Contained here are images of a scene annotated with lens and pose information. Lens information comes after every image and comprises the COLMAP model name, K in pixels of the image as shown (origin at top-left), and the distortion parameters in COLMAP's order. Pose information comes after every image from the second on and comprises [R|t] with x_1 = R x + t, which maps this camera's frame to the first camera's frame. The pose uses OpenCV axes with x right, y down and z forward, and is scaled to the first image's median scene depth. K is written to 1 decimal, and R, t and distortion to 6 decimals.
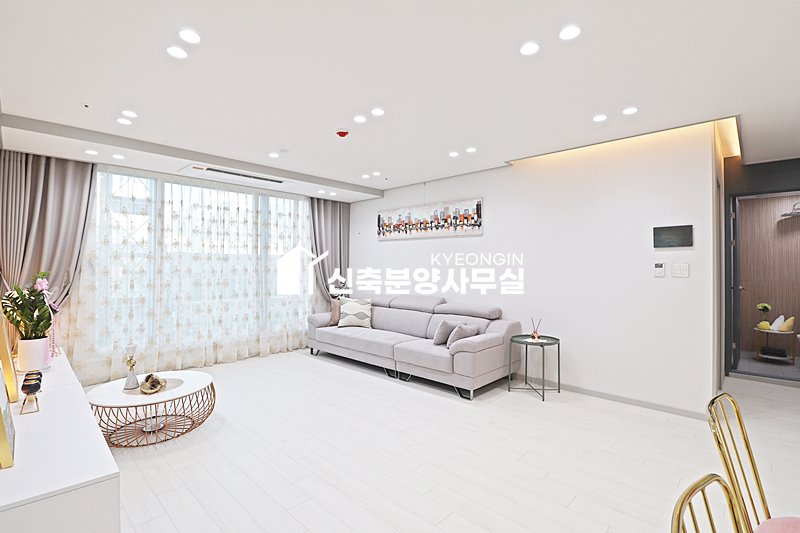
lens RADIAL K [[372.3, 0, 397.5], [0, 372.3, 265.1], [0, 0, 1]] dist [-0.009562, -0.006601]
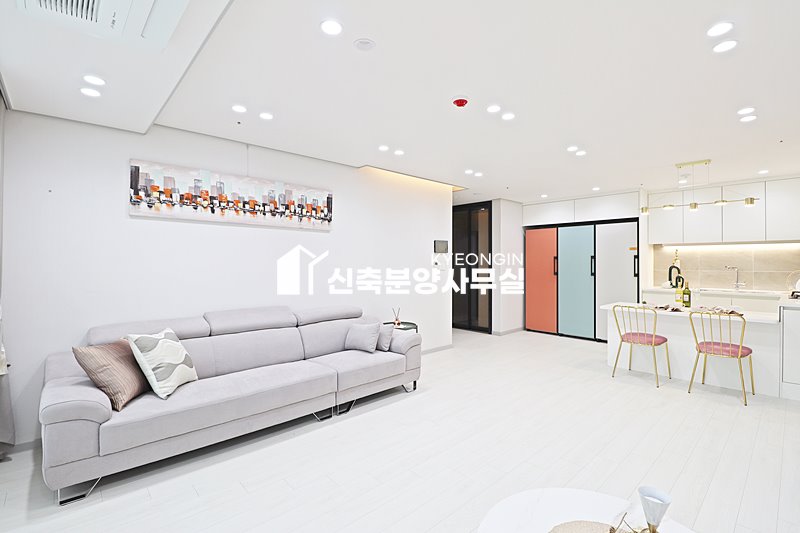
lens RADIAL K [[372.3, 0, 398.7], [0, 372.3, 264.2], [0, 0, 1]] dist [-0.009562, -0.006601]
pose [[0.062619, -0.003256, 0.998032, -0.652565], [-0.002907, 0.999990, 0.003445, -0.002219], [-0.998033, -0.003117, 0.062609, 0.731606]]
